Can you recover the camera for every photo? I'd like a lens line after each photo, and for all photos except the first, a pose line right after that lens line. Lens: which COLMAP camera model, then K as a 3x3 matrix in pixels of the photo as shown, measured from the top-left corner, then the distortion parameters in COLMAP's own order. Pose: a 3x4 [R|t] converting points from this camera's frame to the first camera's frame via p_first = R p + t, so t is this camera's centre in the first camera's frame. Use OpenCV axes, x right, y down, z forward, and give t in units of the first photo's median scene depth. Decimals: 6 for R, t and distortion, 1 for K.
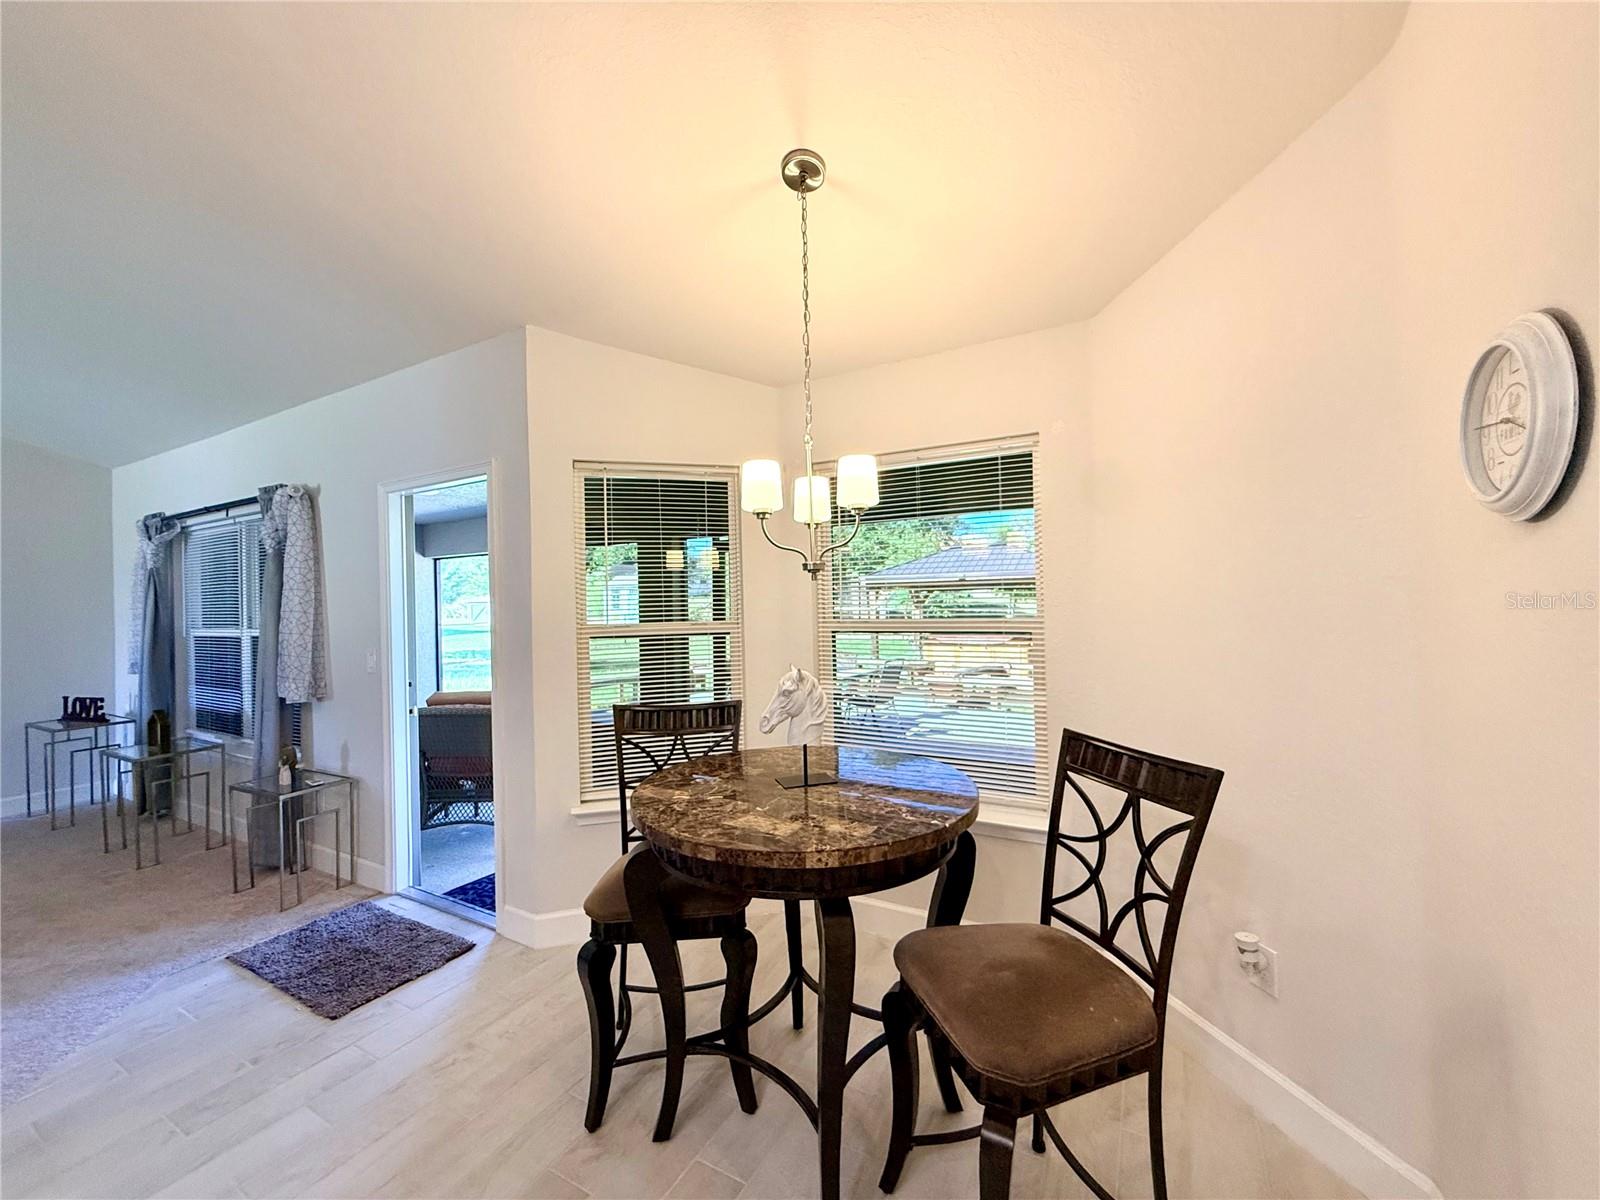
lens RADIAL K [[641.0, 0, 795.2], [0, 641.0, 601.0], [0, 0, 1]] dist [-0.000785, 0.000210]
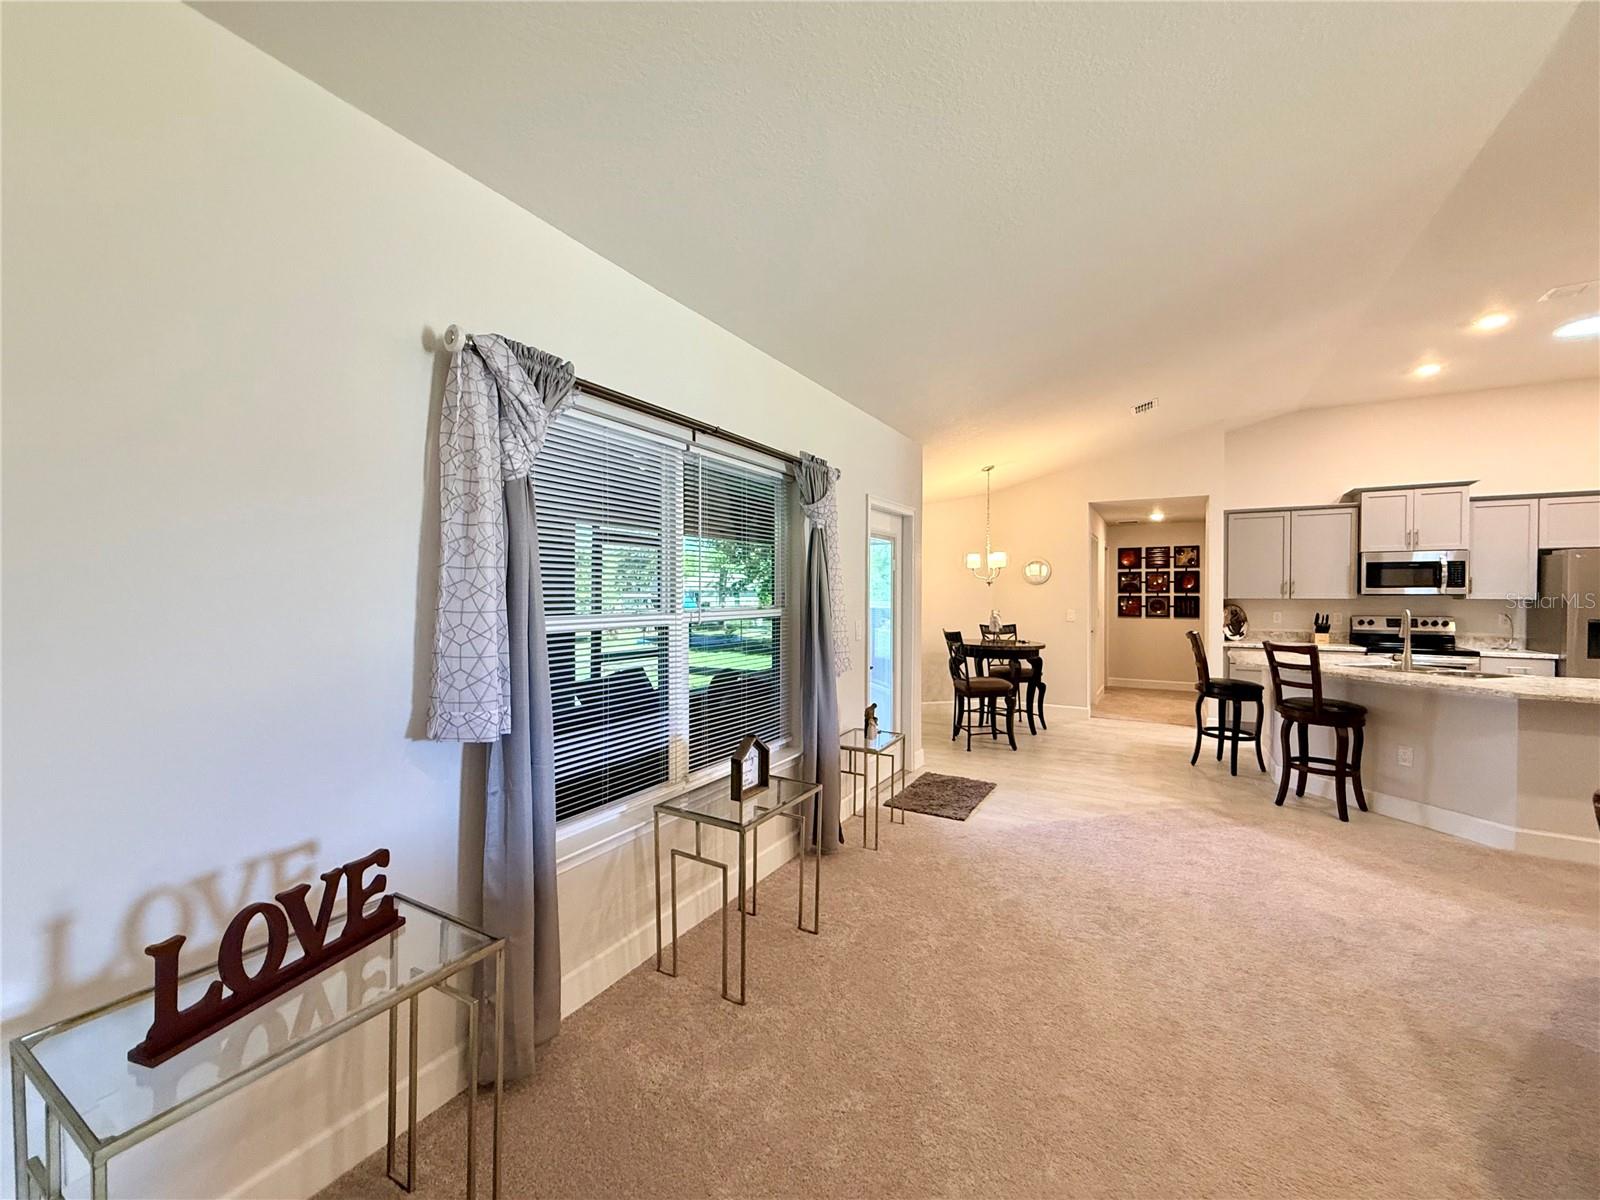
lens RADIAL K [[641.0, 0, 794.1], [0, 641.0, 597.8], [0, 0, 1]] dist [-0.000785, 0.000210]
pose [[0.014929, 0.008717, 0.999851, -1.788273], [-0.012205, 0.999889, -0.008535, 0.037934], [-0.999814, -0.012075, 0.015034, 1.028035]]
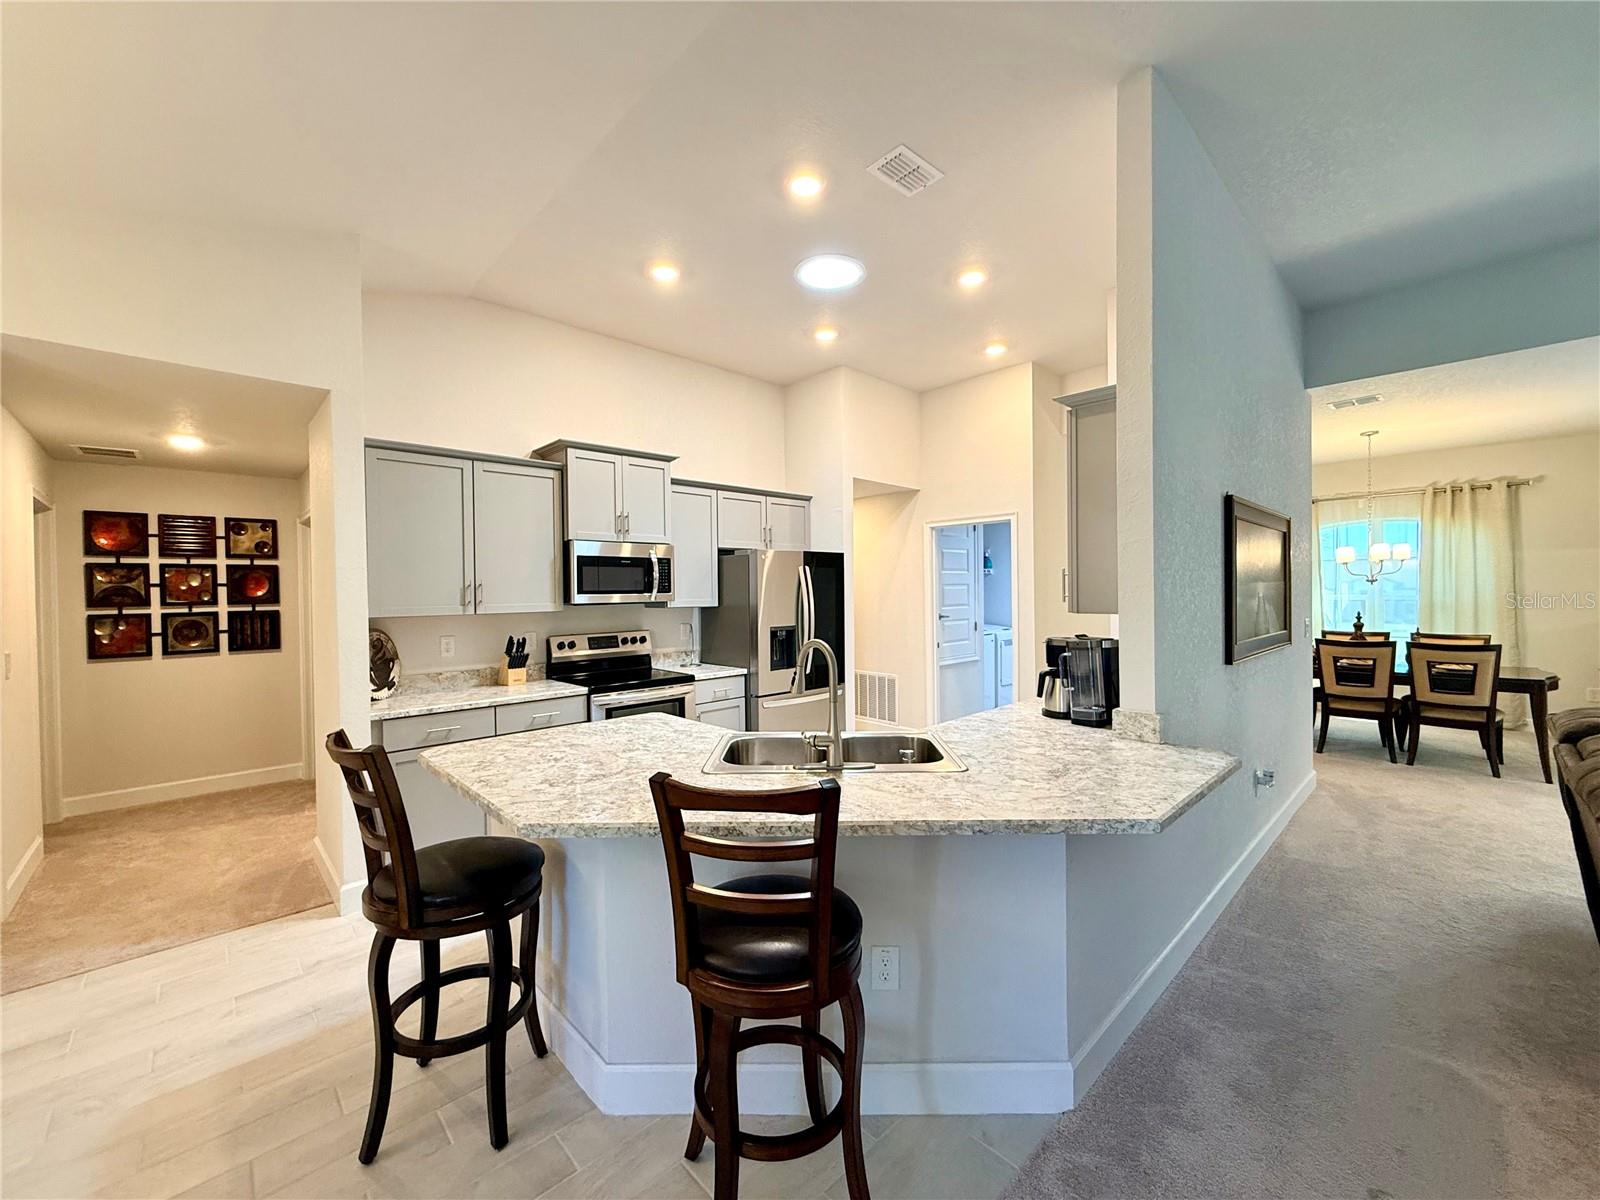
lens RADIAL K [[641.0, 0, 796.5], [0, 641.0, 598.7], [0, 0, 1]] dist [-0.000785, 0.000210]
pose [[-0.954653, 0.026759, 0.296514, -0.735416], [0.027154, 0.999627, -0.002788, -0.001031], [-0.296479, 0.005390, -0.955024, 0.474028]]
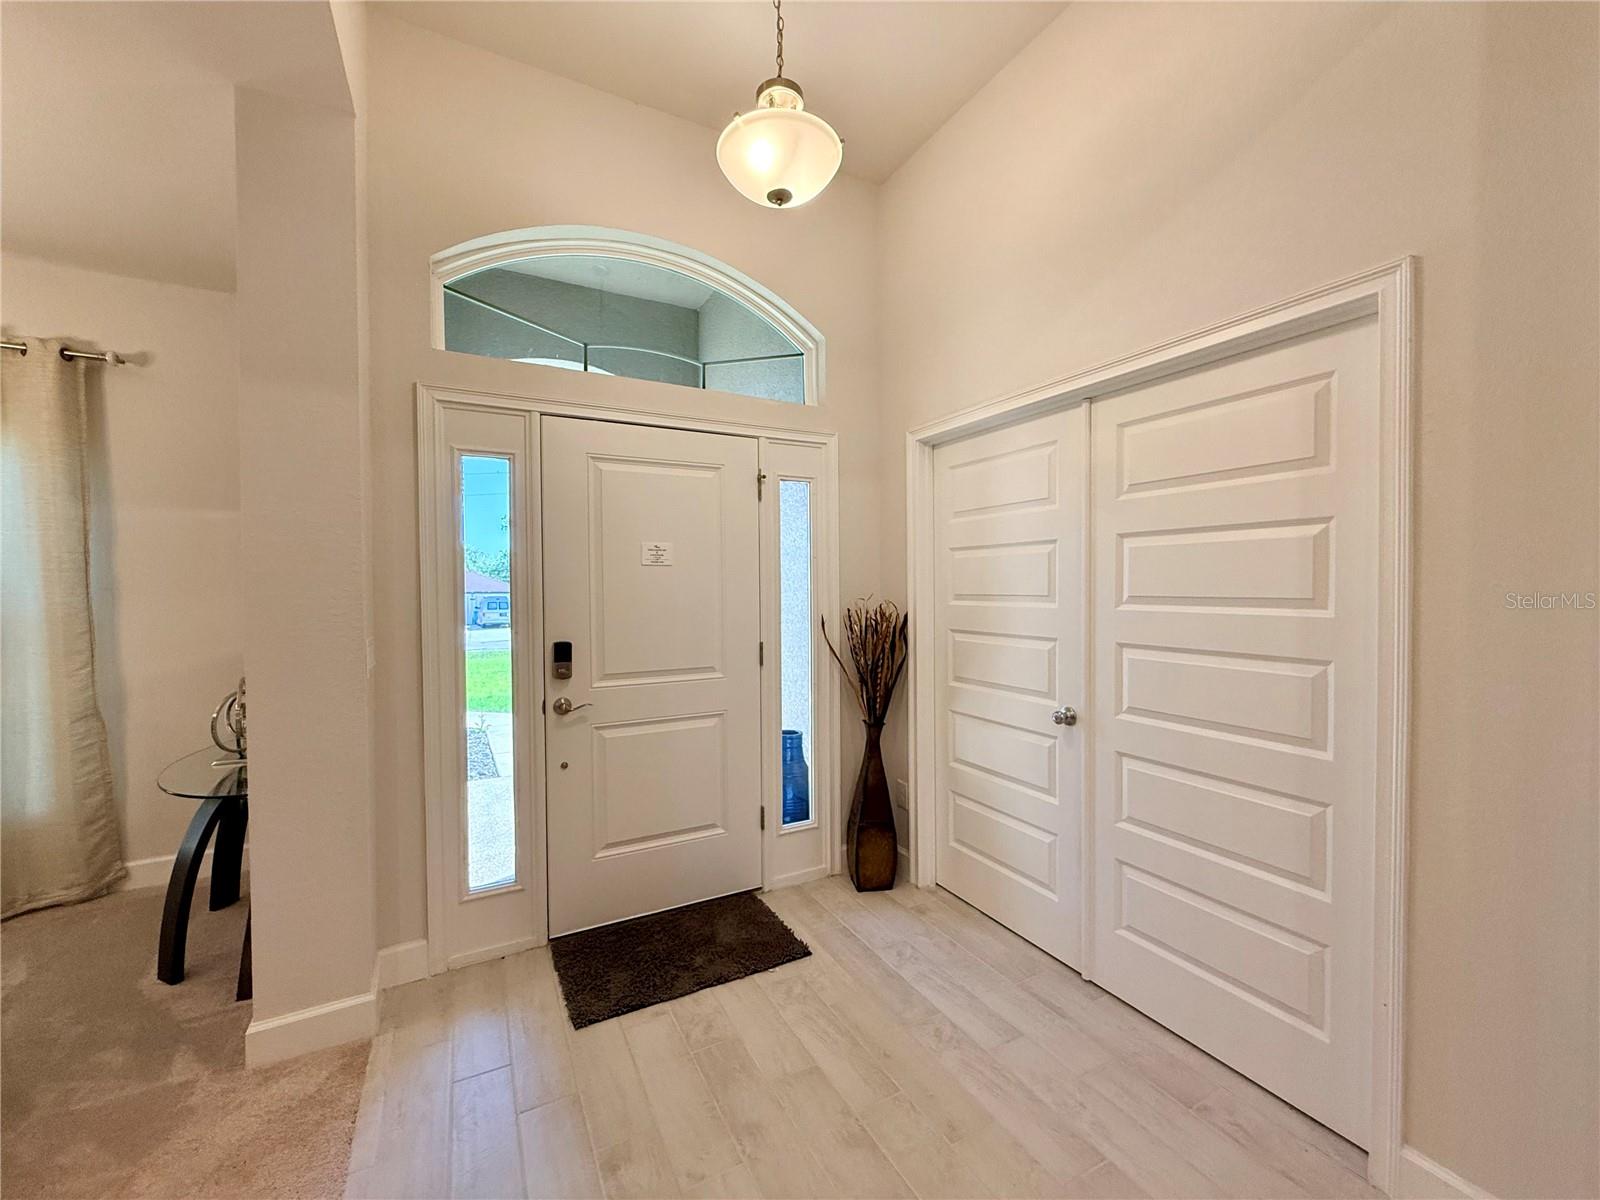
lens RADIAL K [[641.0, 0, 801.2], [0, 641.0, 597.1], [0, 0, 1]] dist [-0.000785, 0.000210]
pose [[-0.554674, 0.035240, -0.831321, -1.928799], [0.022827, 0.999371, 0.027134, 0.030084], [0.831755, -0.003926, -0.555129, -0.609347]]
